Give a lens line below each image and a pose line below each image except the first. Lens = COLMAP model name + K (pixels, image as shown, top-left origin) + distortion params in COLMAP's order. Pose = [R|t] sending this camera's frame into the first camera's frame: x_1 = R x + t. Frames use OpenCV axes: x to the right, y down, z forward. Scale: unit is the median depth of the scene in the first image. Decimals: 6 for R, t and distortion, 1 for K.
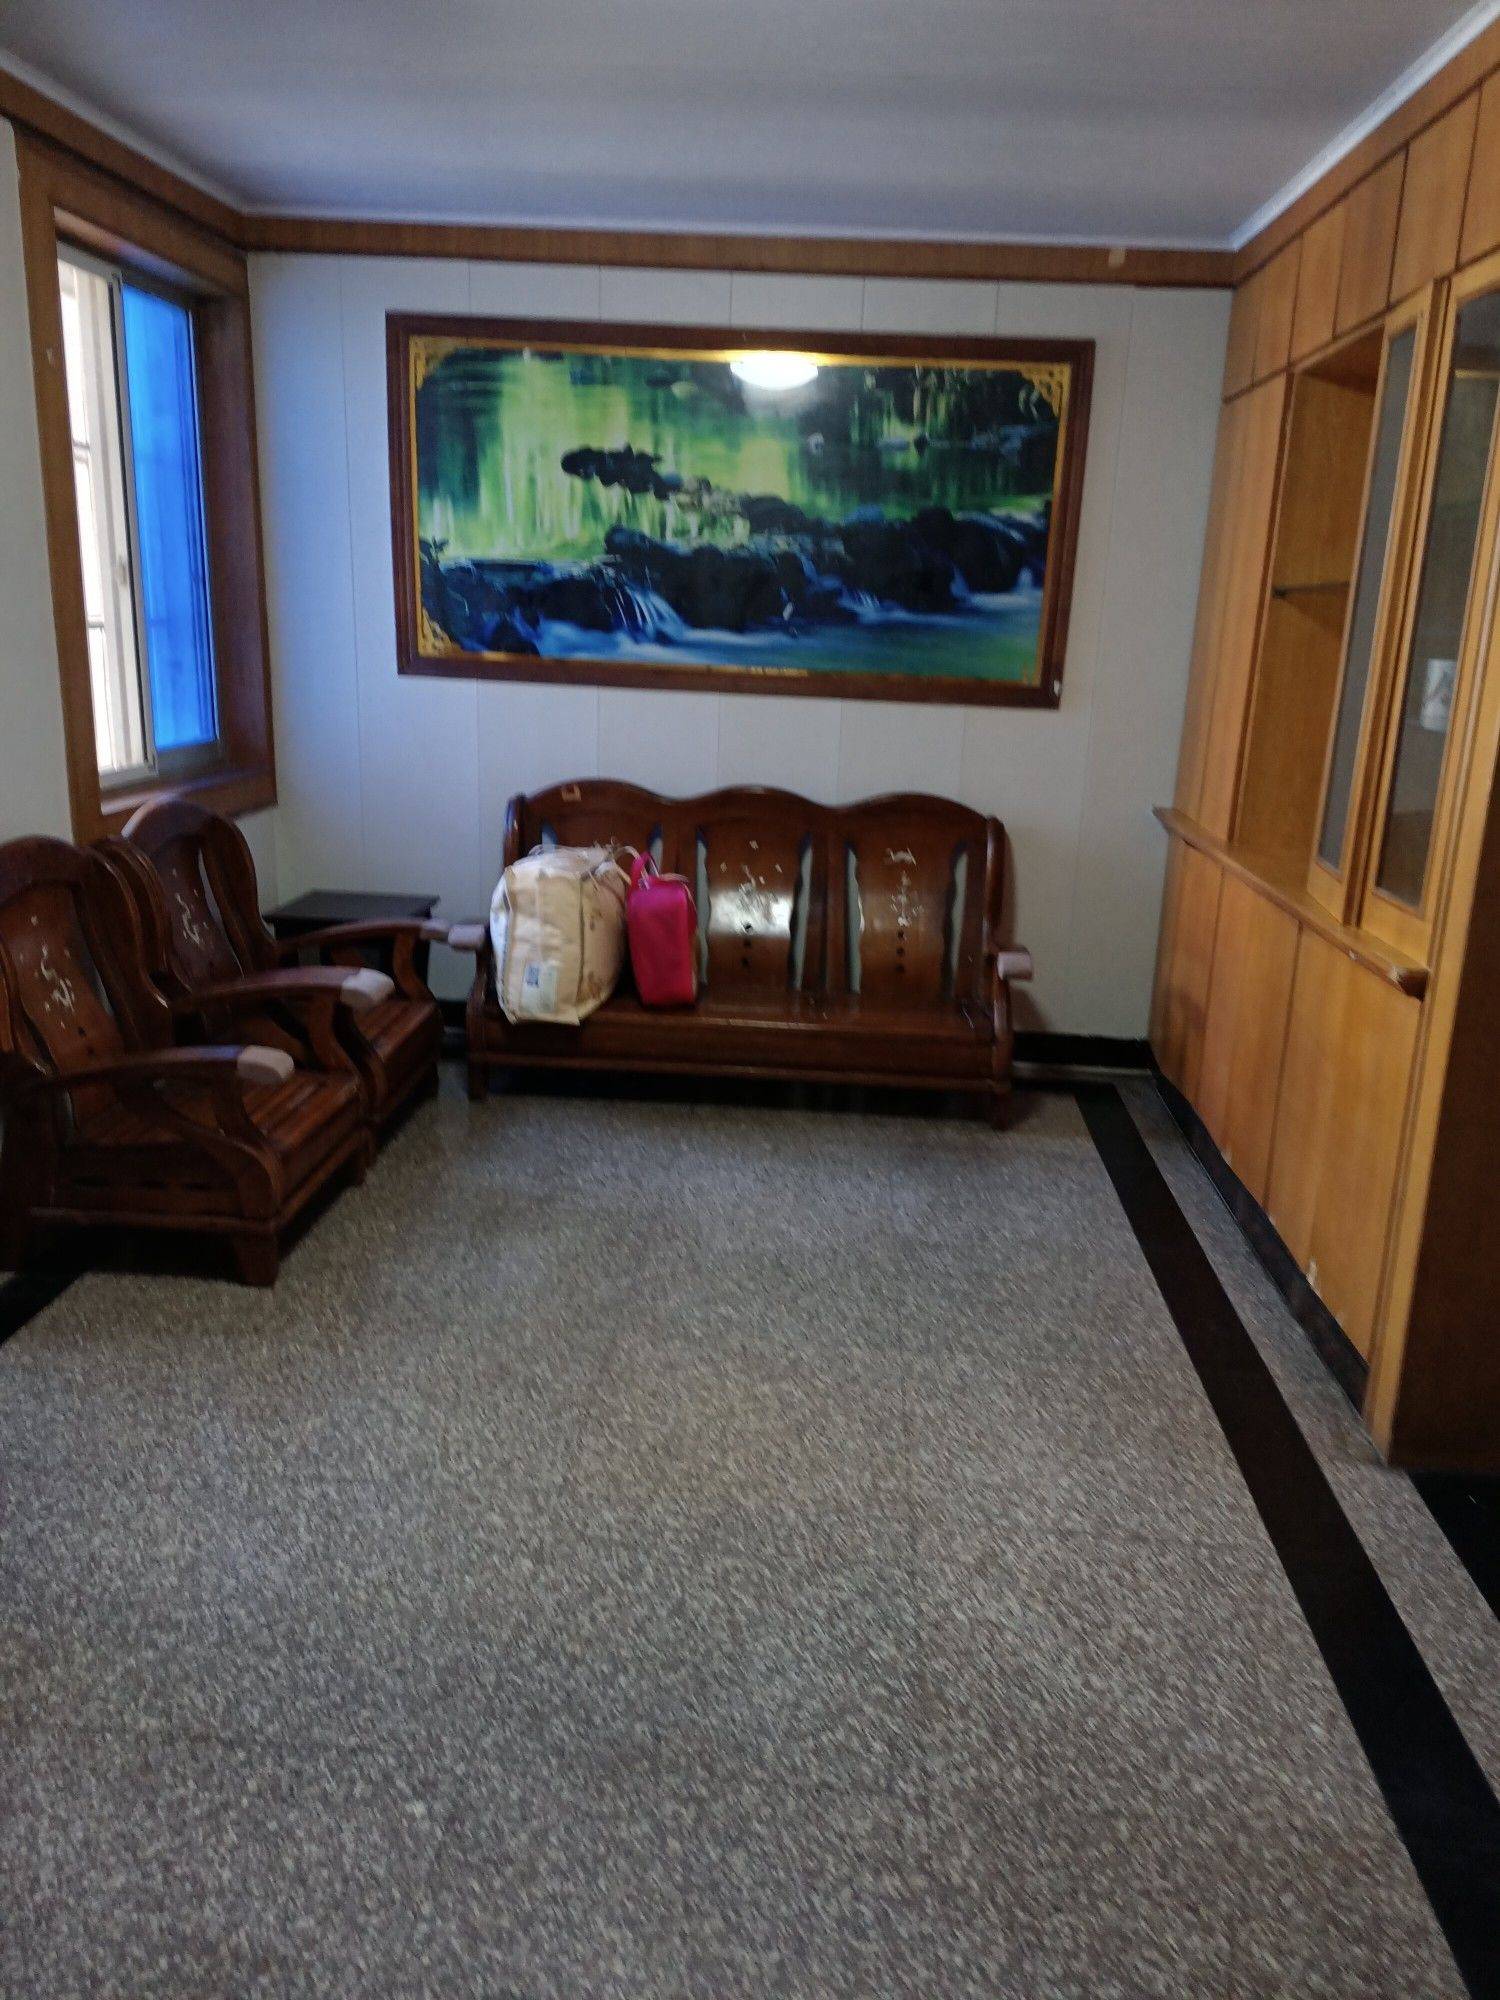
lens RADIAL K [[1515.6, 0, 753.1], [0, 1515.6, 988.7], [0, 0, 1]] dist [0.134834, -0.133691]
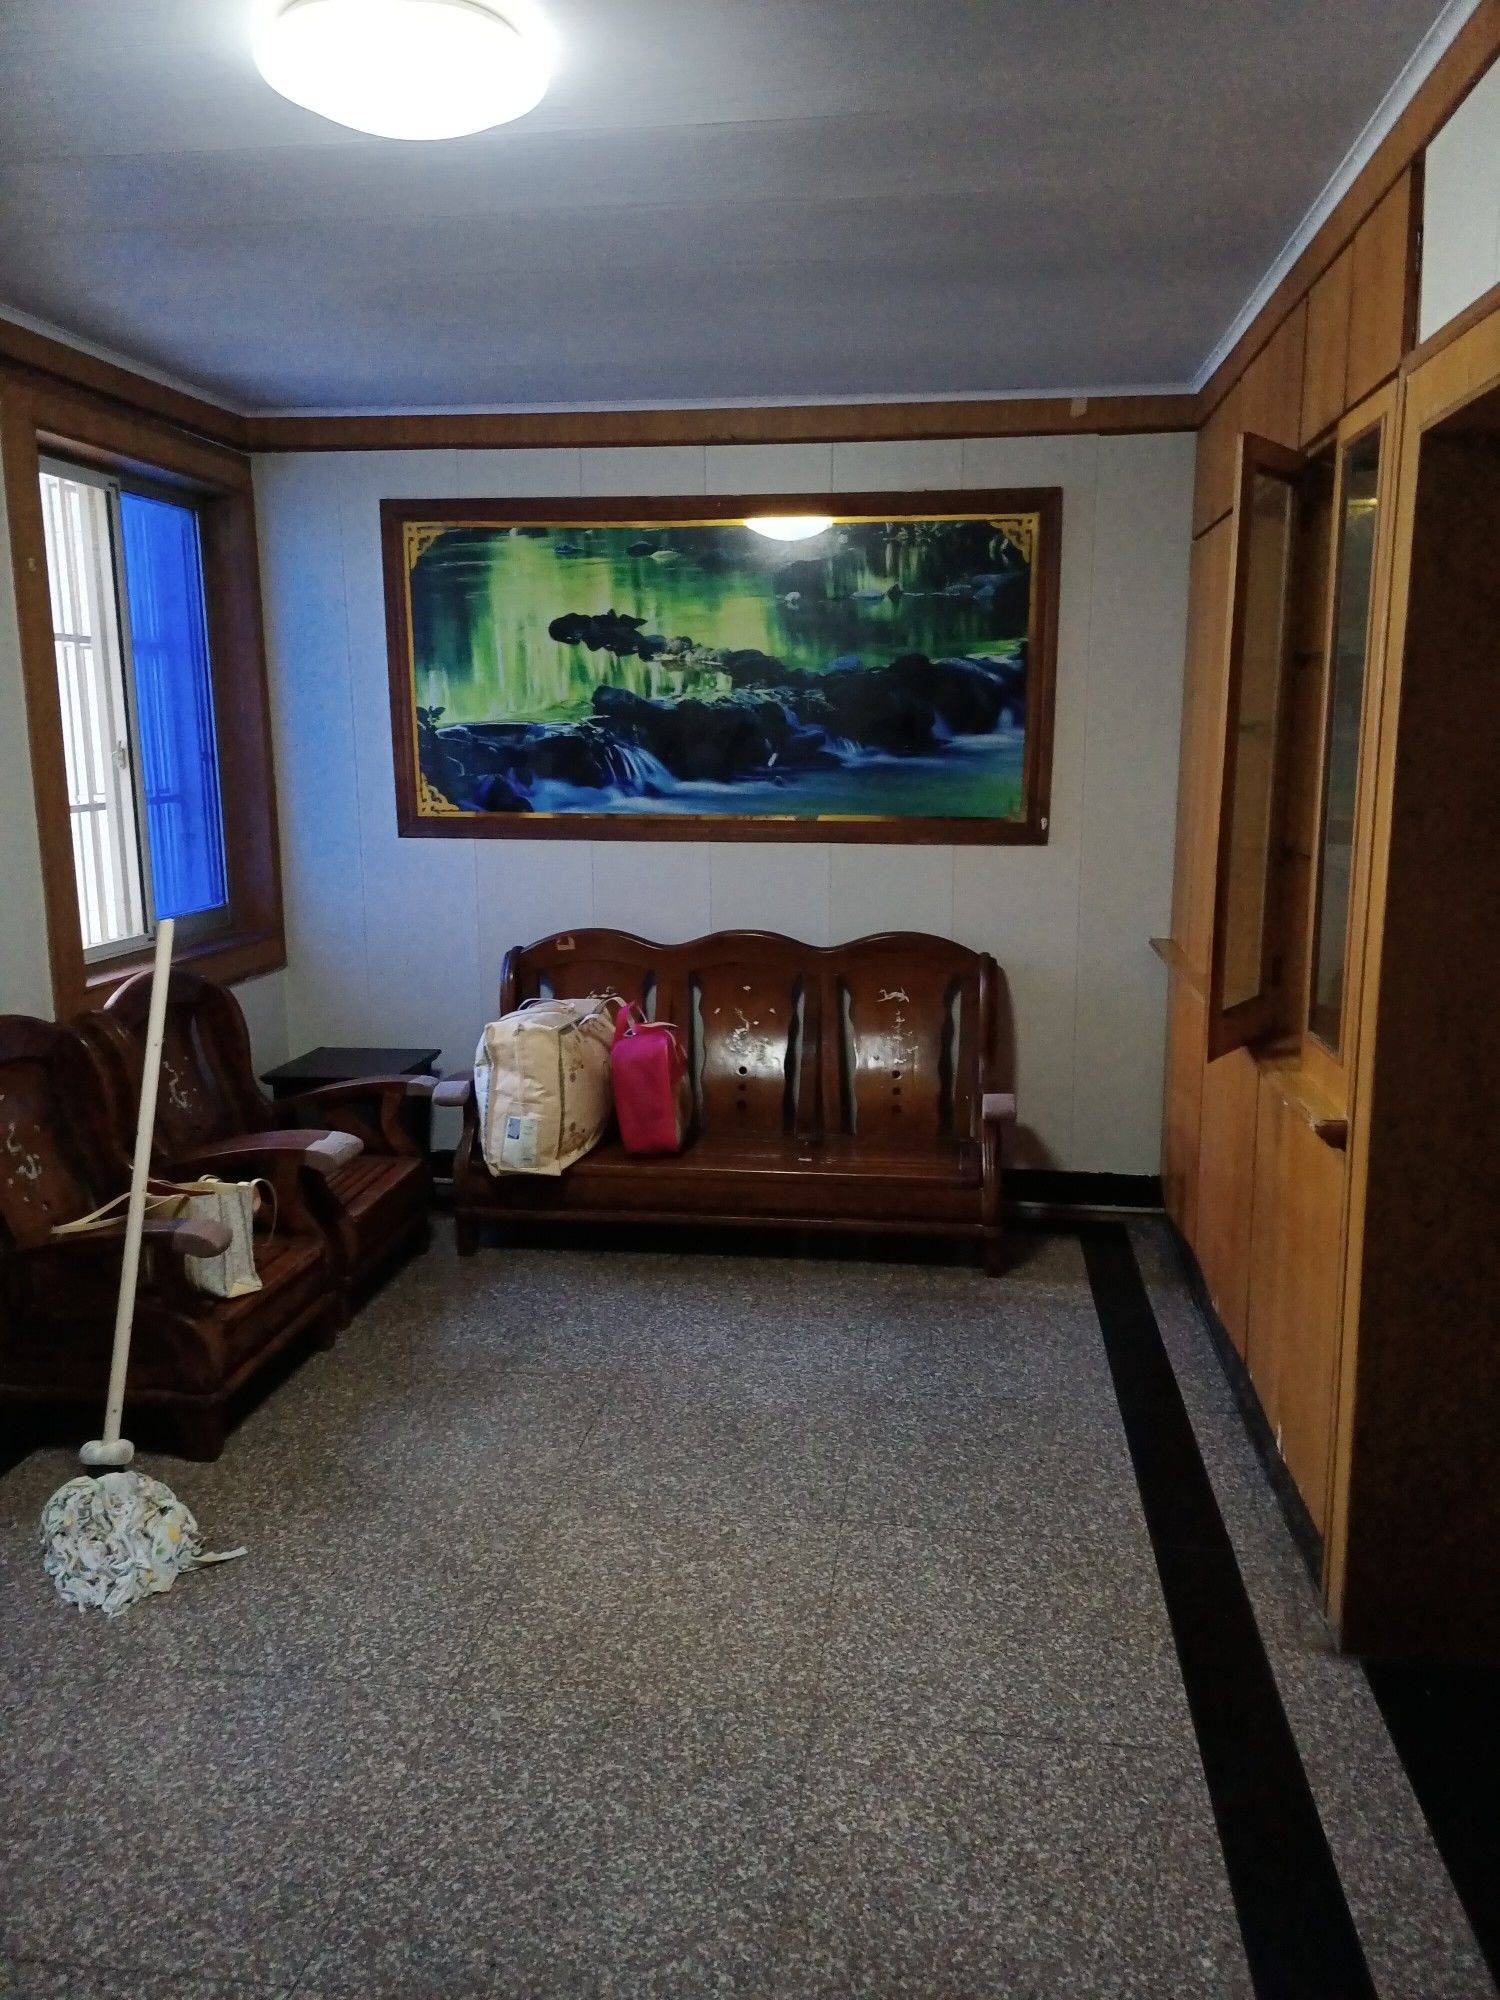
lens RADIAL K [[1515.6, 0, 753.1], [0, 1515.6, 988.7], [0, 0, 1]] dist [0.134834, -0.133691]
pose [[0.996395, -0.031127, -0.078923, 0.103812], [0.025026, 0.996705, -0.077150, -0.021105], [0.081064, 0.074897, 0.993891, 0.005125]]
